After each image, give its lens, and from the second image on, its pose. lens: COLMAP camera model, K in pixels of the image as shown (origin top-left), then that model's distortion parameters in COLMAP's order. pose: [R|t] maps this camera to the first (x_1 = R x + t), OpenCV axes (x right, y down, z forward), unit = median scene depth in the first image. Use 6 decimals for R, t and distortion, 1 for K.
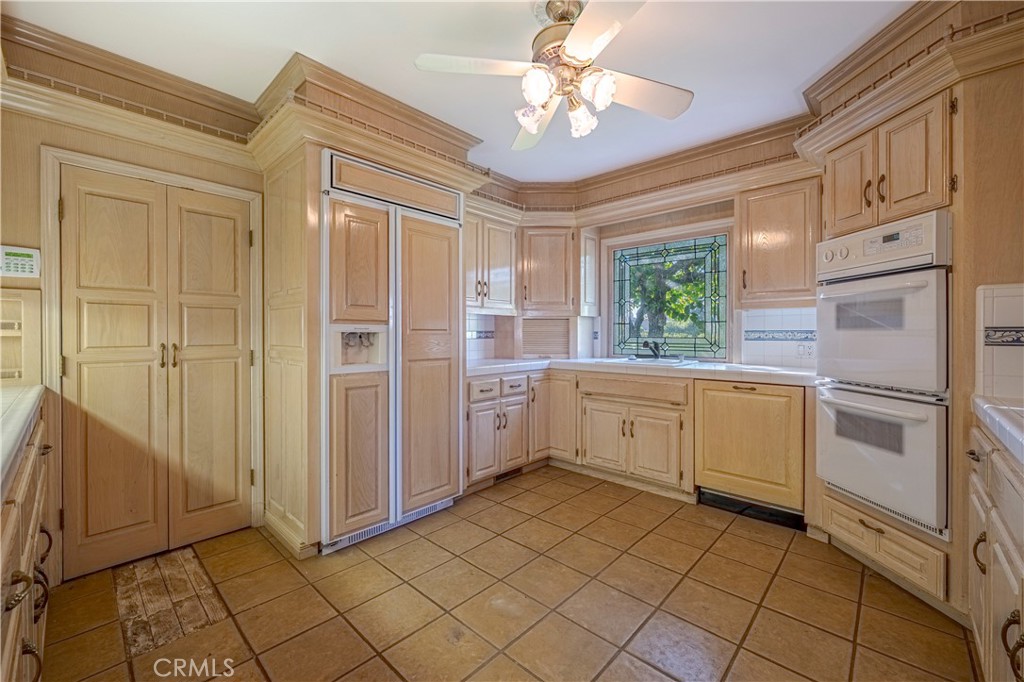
lens RADIAL K [[407.1, 0, 510.2], [0, 407.1, 330.5], [0, 0, 1]] dist [-0.001424, 0.000401]
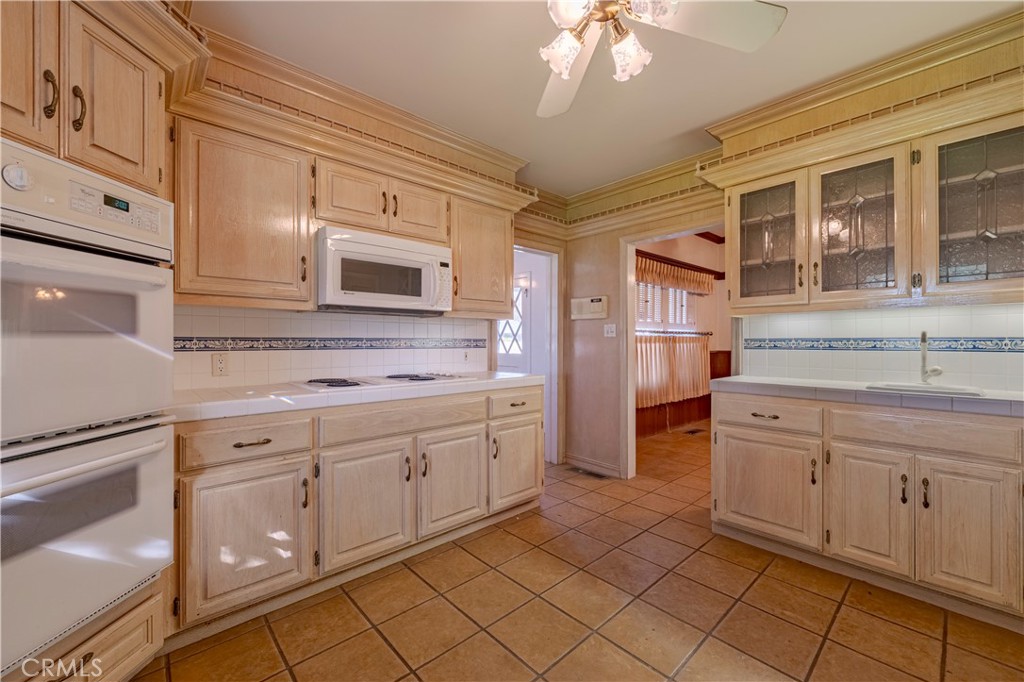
lens RADIAL K [[407.1, 0, 501.6], [0, 407.1, 342.5], [0, 0, 1]] dist [-0.001424, 0.000401]
pose [[-0.995638, 0.005743, 0.093126, 0.222055], [0.005450, 0.999979, -0.003408, 0.013327], [-0.093144, -0.002886, -0.995649, 1.606423]]
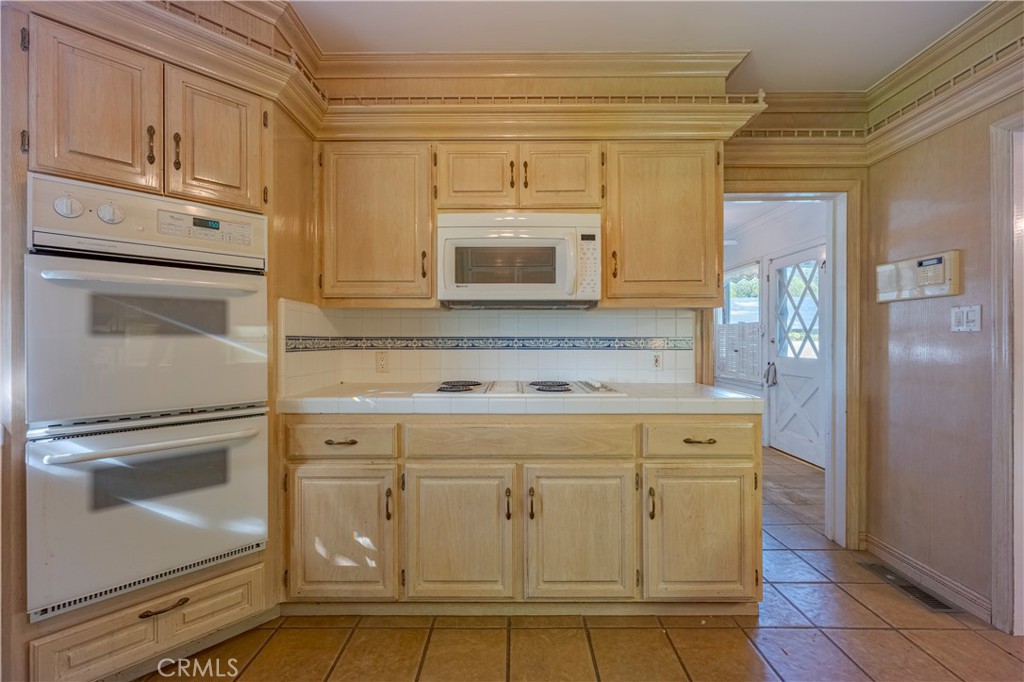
lens RADIAL K [[407.1, 0, 514.6], [0, 407.1, 341.8], [0, 0, 1]] dist [-0.001424, 0.000401]
pose [[-0.682977, 0.004232, 0.730428, -0.072149], [0.000363, 0.999985, -0.005455, 0.012048], [-0.730440, -0.003460, -0.682968, 1.094735]]
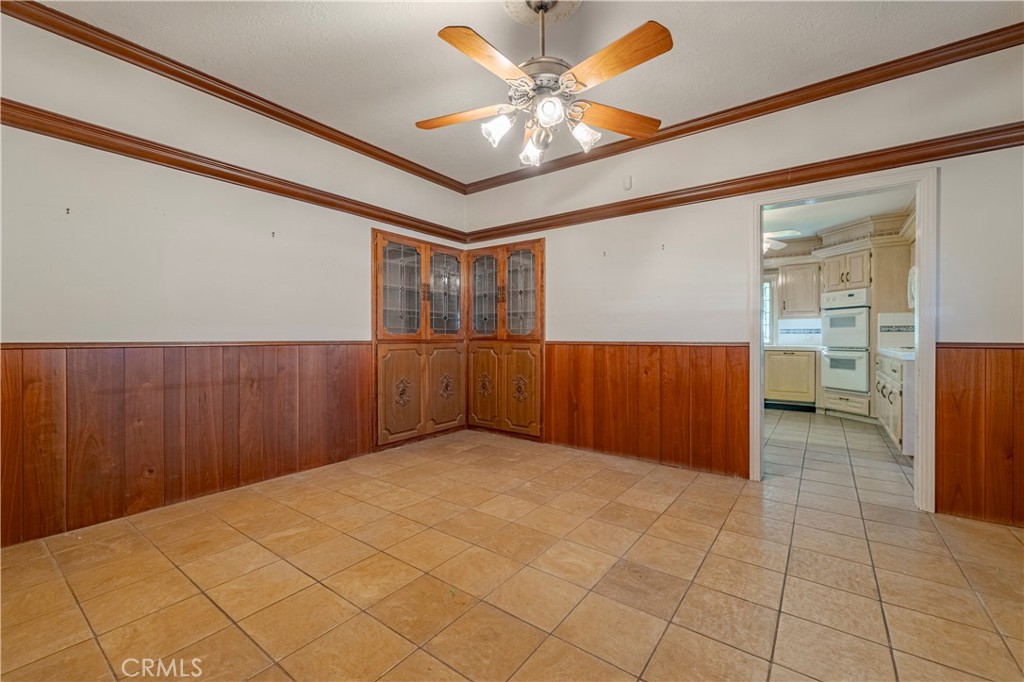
lens RADIAL K [[407.1, 0, 509.5], [0, 407.1, 341.3], [0, 0, 1]] dist [-0.001424, 0.000401]
pose [[0.992897, -0.020980, 0.117113, -1.769360], [0.018468, 0.999576, 0.022494, -0.012914], [-0.117535, -0.020172, 0.992864, -1.545314]]
